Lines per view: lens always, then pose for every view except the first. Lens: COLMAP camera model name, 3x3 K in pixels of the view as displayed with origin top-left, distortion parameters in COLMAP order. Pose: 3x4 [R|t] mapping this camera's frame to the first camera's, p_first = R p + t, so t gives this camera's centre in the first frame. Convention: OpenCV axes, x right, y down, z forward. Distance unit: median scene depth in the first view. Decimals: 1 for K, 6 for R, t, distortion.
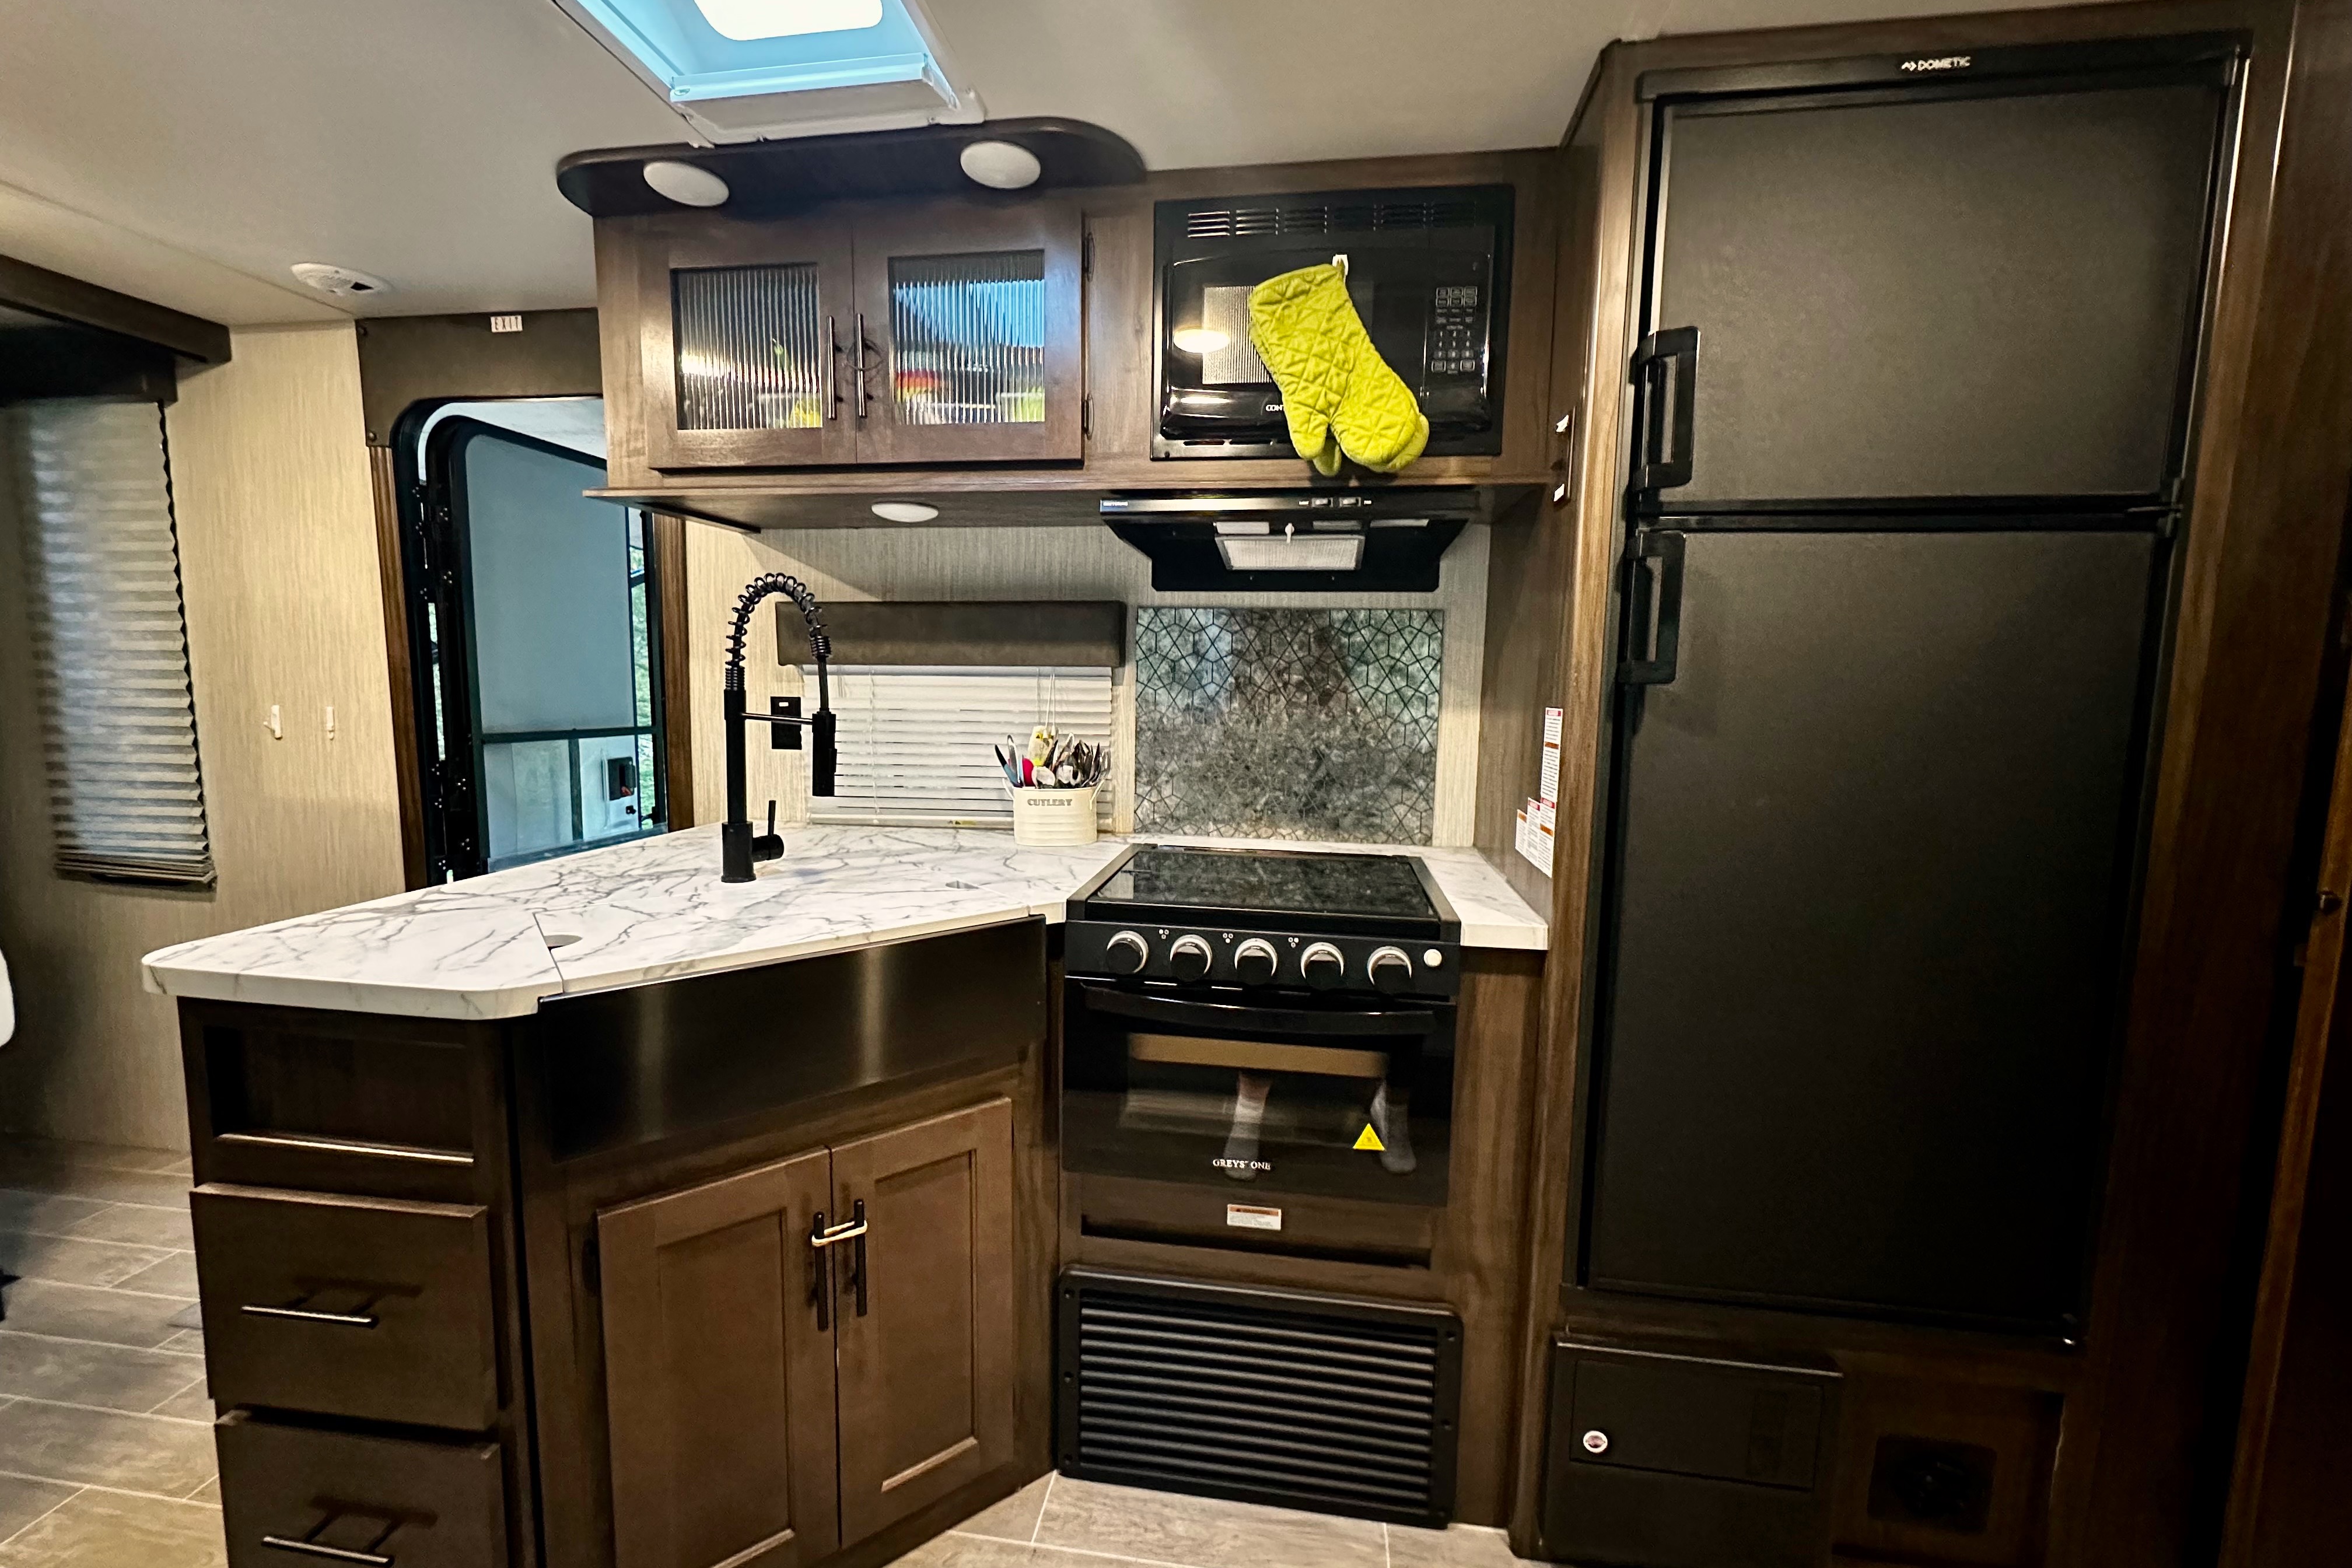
lens RADIAL K [[949.5, 0, 1172.2], [0, 949.5, 781.4], [0, 0, 1]] dist [0.003081, 0.000636]
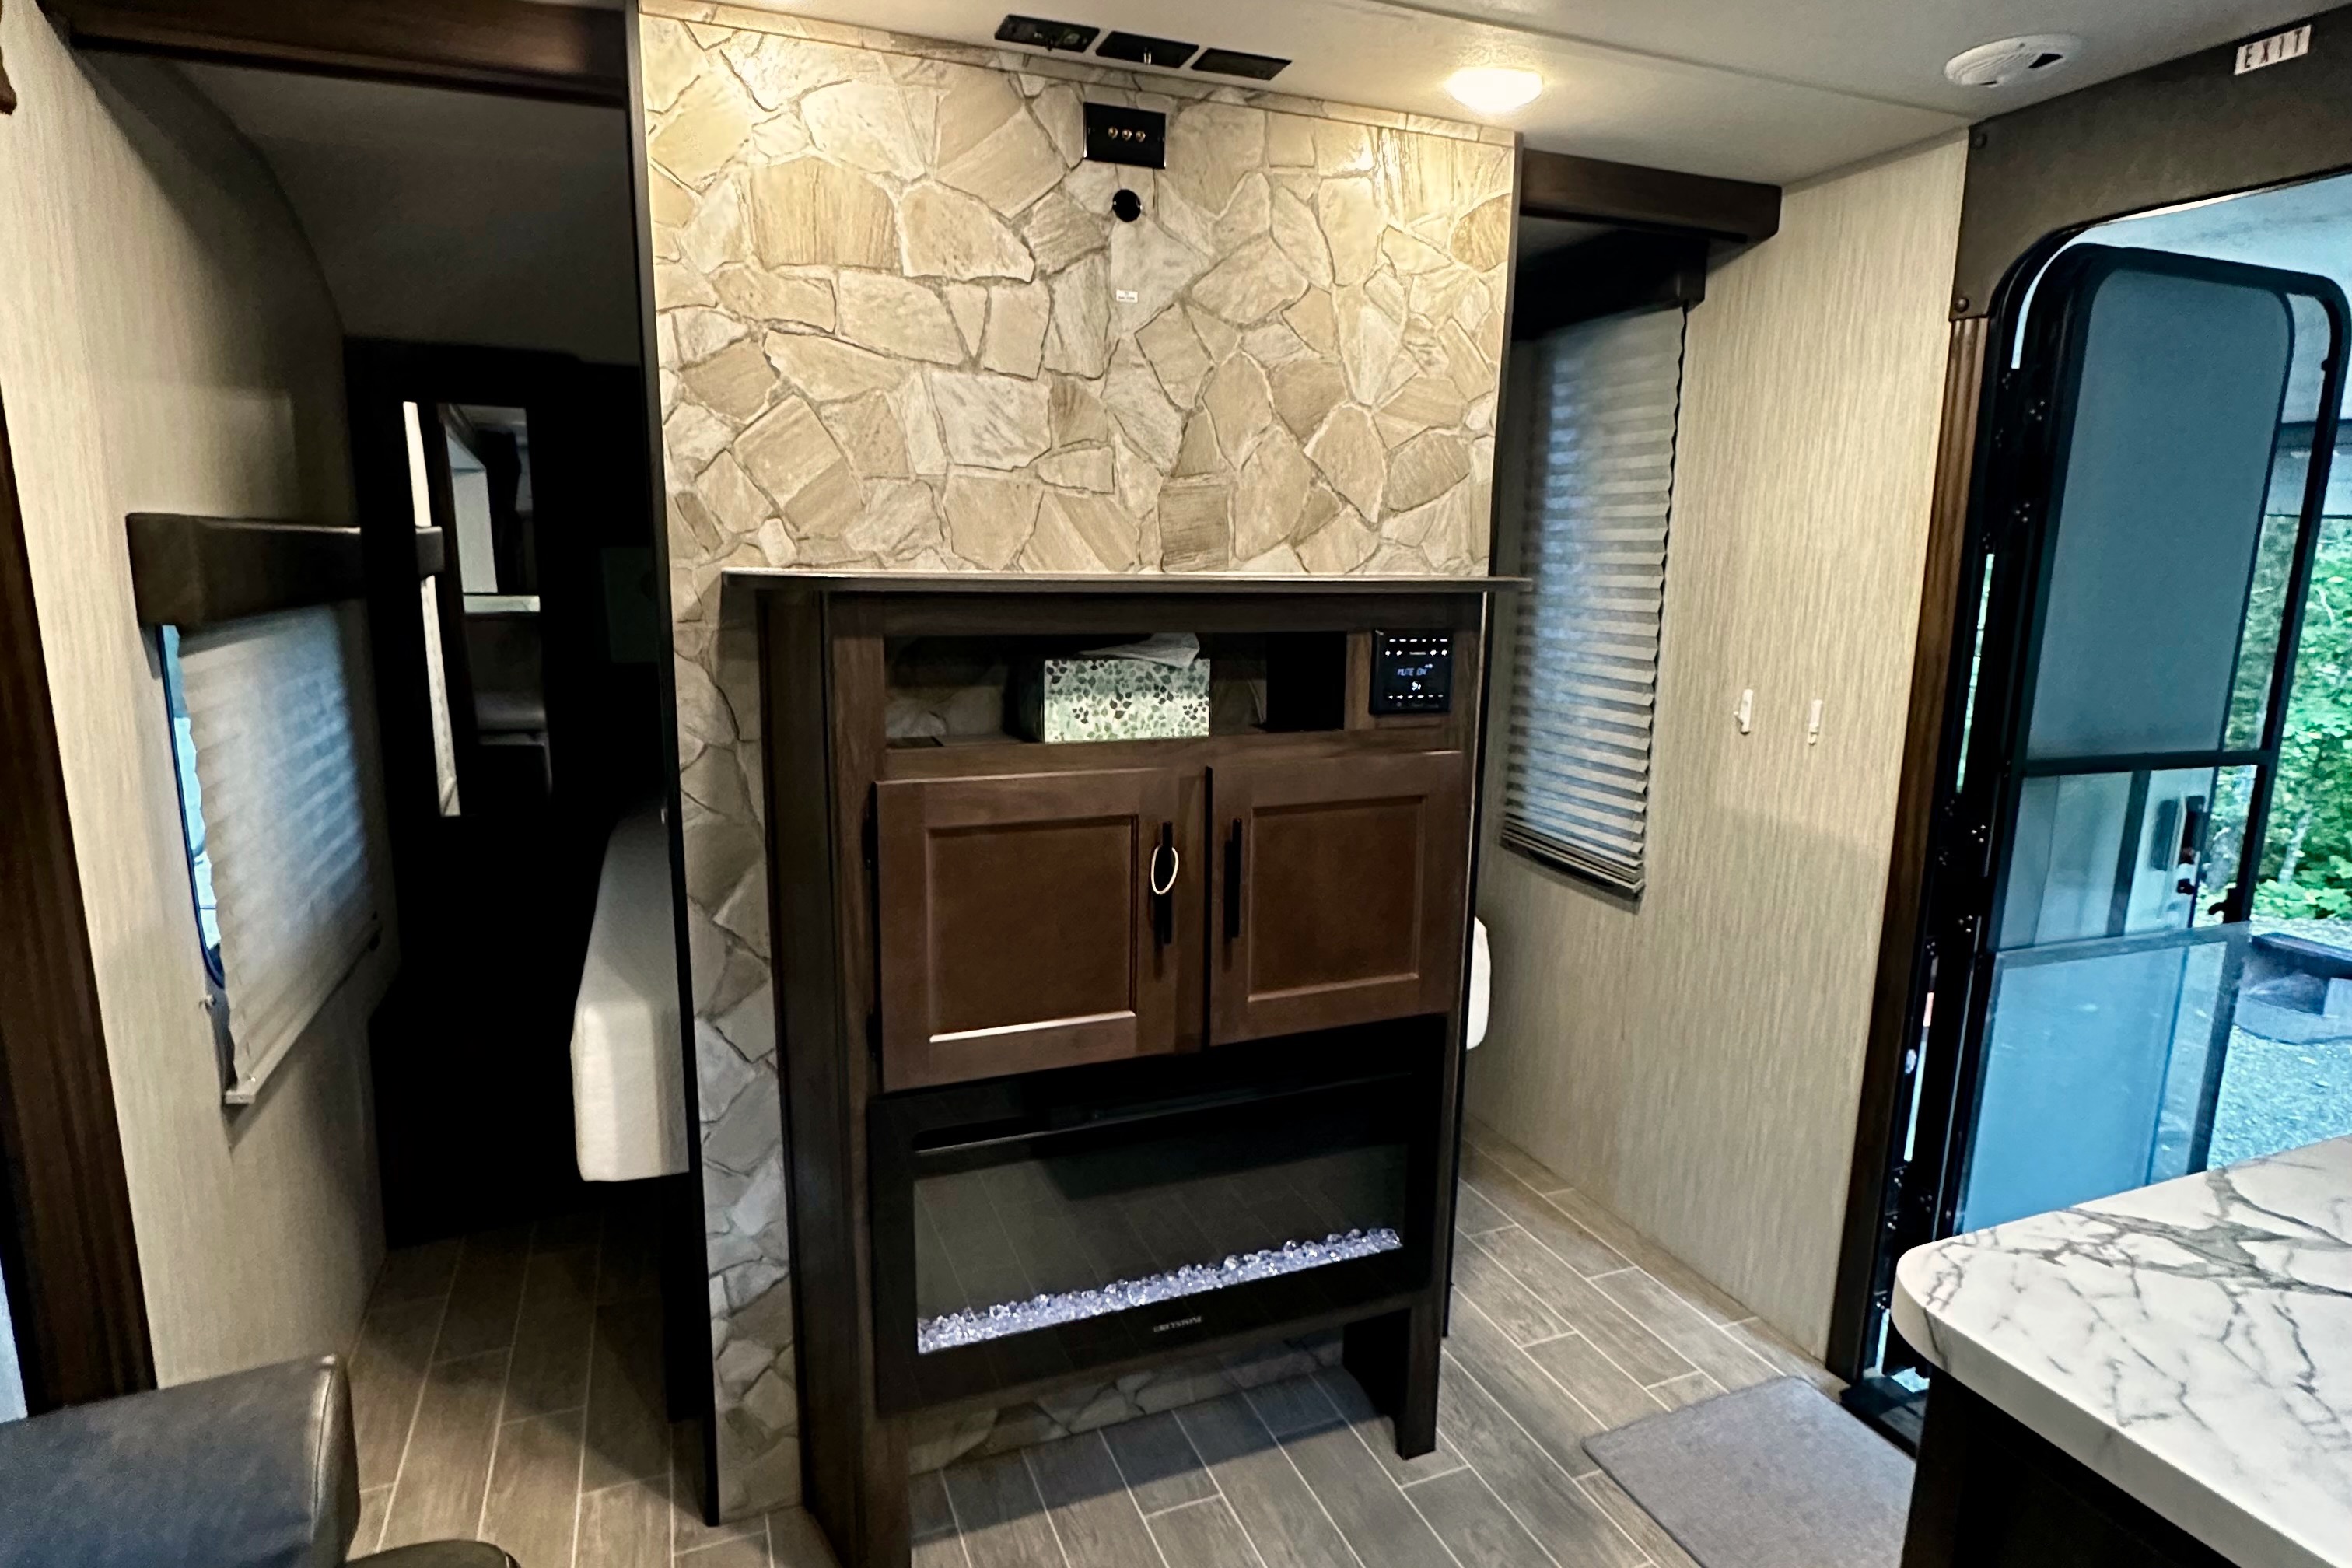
lens RADIAL K [[1262.8, 0, 1173.7], [0, 1262.8, 786.0], [0, 0, 1]] dist [0.002988, 0.001006]
pose [[0.510165, 0.154640, -0.846060, -0.305898], [-0.103462, 0.987594, 0.118123, -0.075238], [0.853831, 0.027273, 0.519835, 0.082360]]
